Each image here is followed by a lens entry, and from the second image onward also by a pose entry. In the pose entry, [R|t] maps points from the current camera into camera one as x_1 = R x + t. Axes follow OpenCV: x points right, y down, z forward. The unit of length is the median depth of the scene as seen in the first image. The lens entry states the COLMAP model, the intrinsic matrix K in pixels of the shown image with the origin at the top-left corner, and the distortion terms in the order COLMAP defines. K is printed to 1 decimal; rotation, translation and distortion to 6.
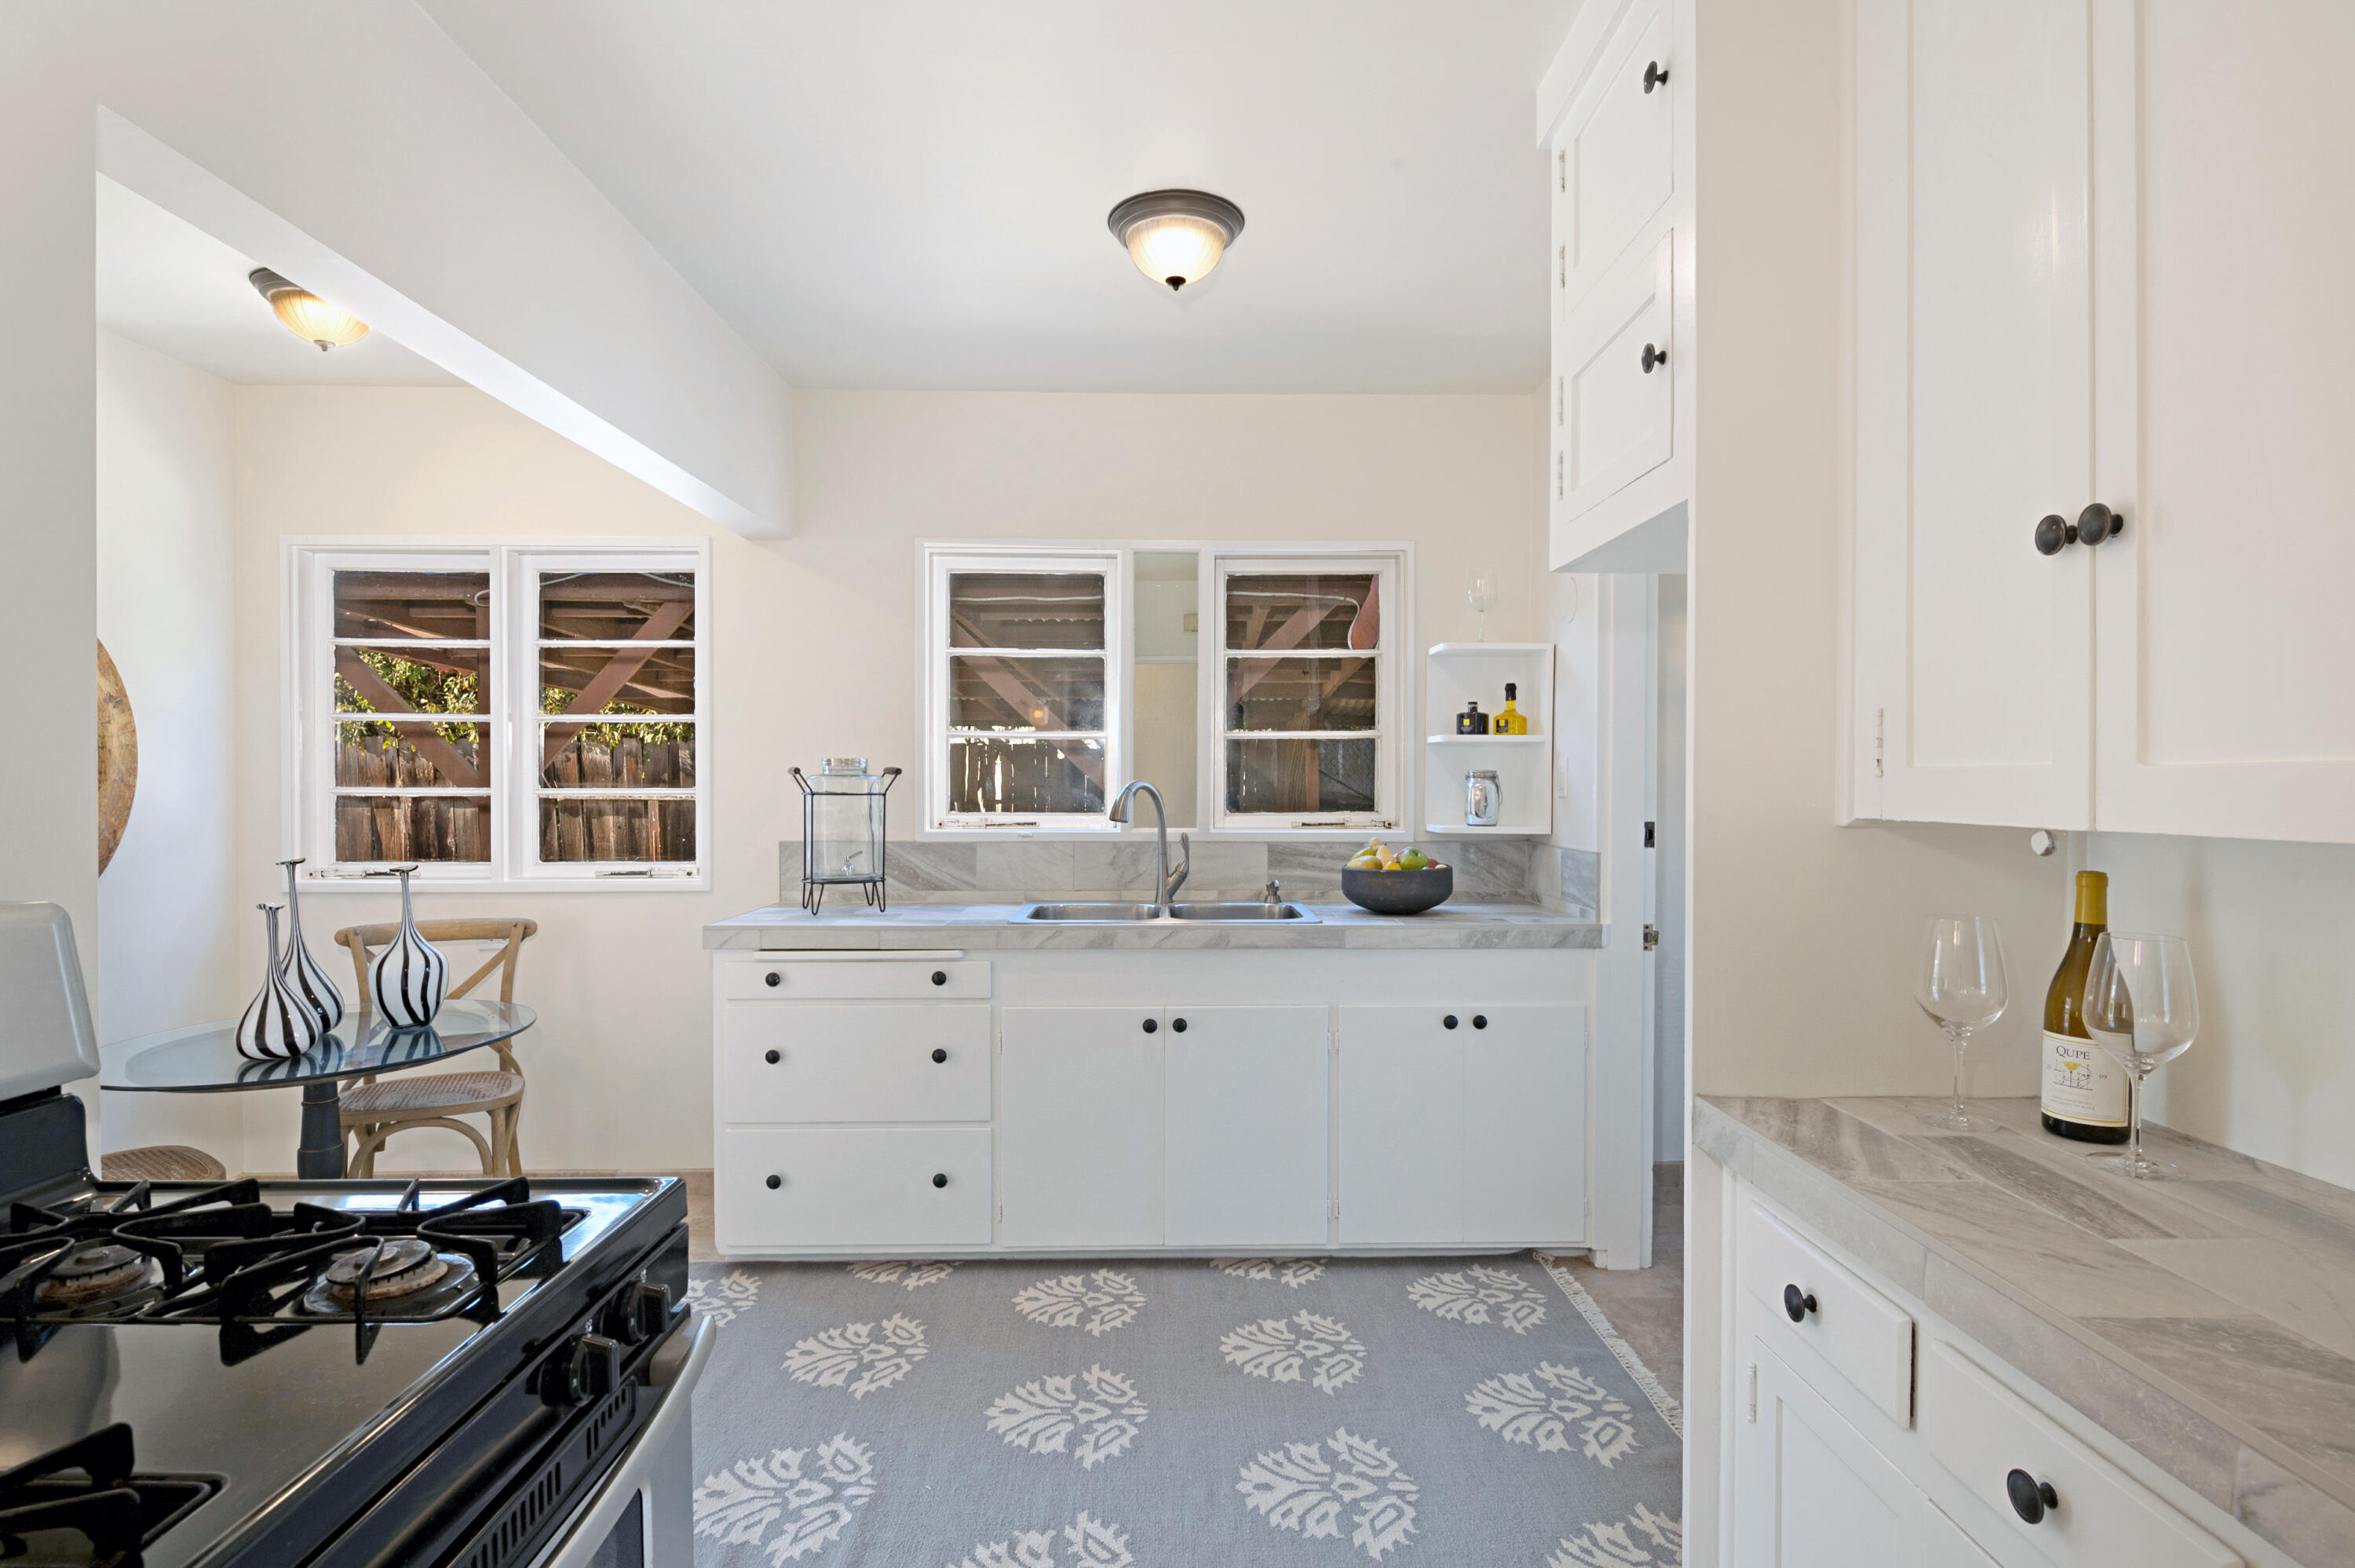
lens RADIAL K [[1203.6, 0, 1180.0], [0, 1203.6, 783.6], [0, 0, 1]] dist [-0.002826, -0.000865]
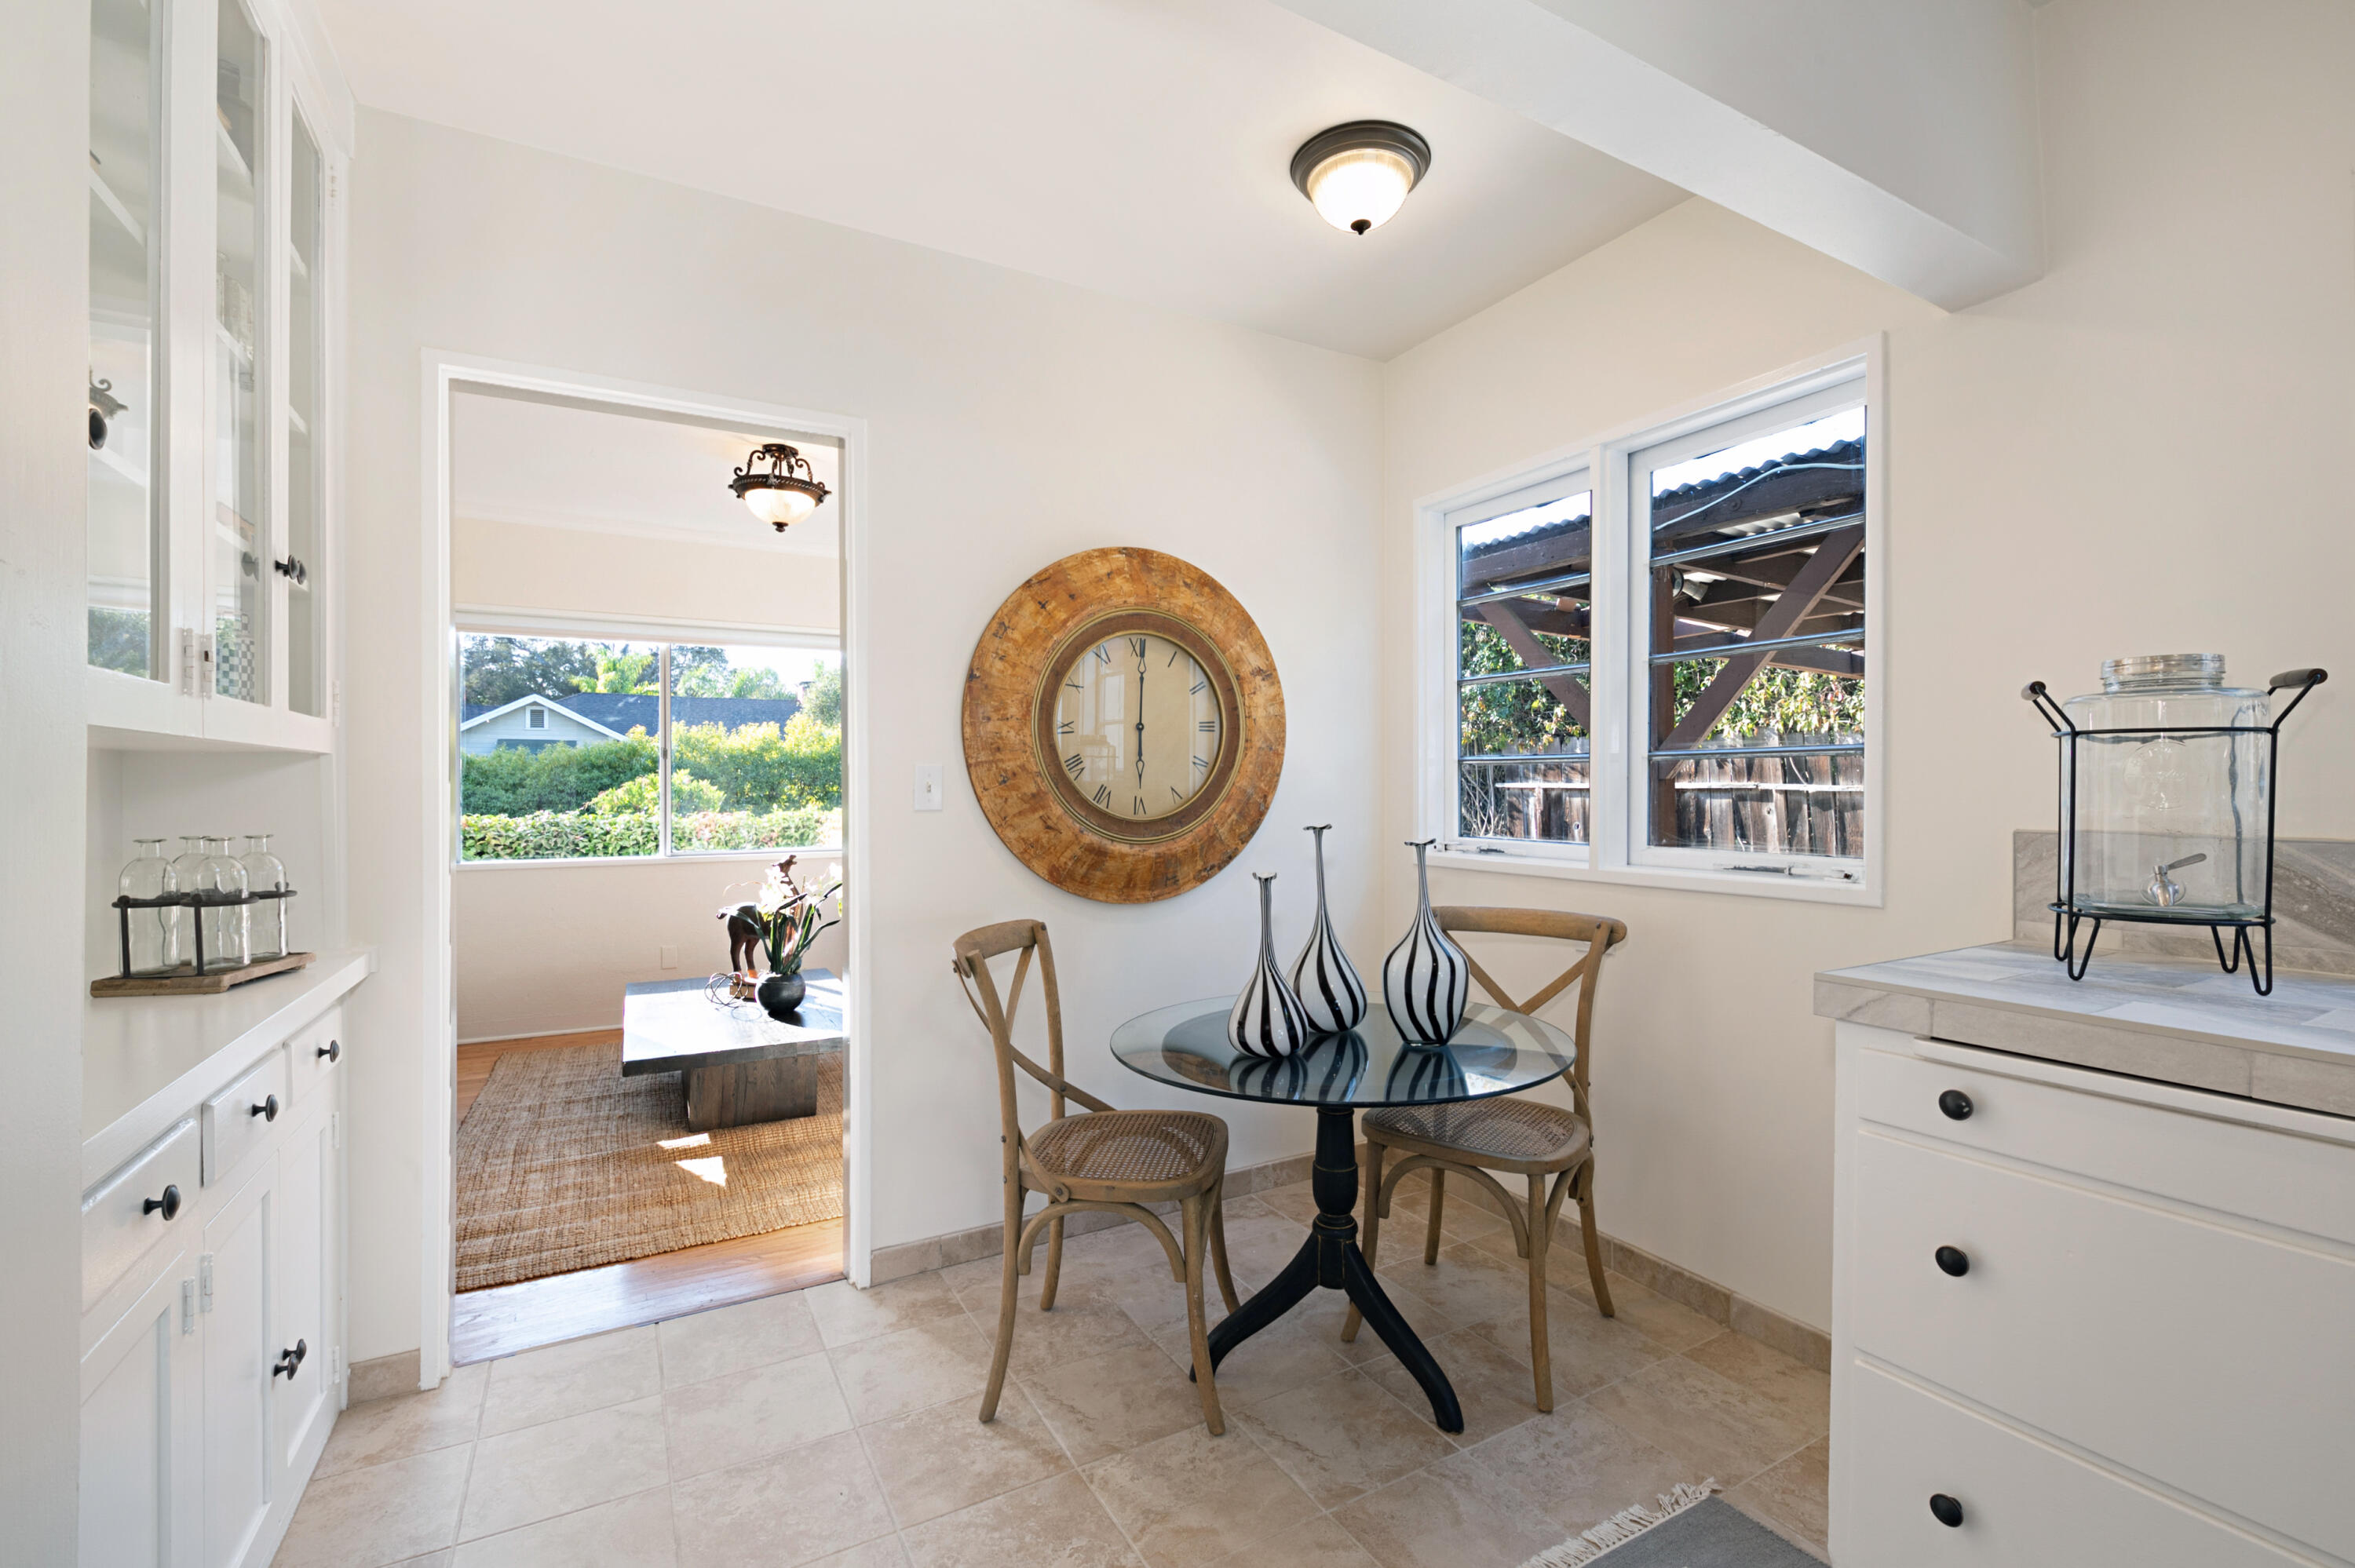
lens RADIAL K [[1017.5, 0, 1178.4], [0, 1017.5, 791.9], [0, 0, 1]] dist [-0.021001, -0.001626]
pose [[0.476257, 0.004570, -0.879294, -0.116643], [-0.000949, 0.999989, 0.004684, 0.030238], [0.879306, -0.001396, 0.476256, 0.469498]]
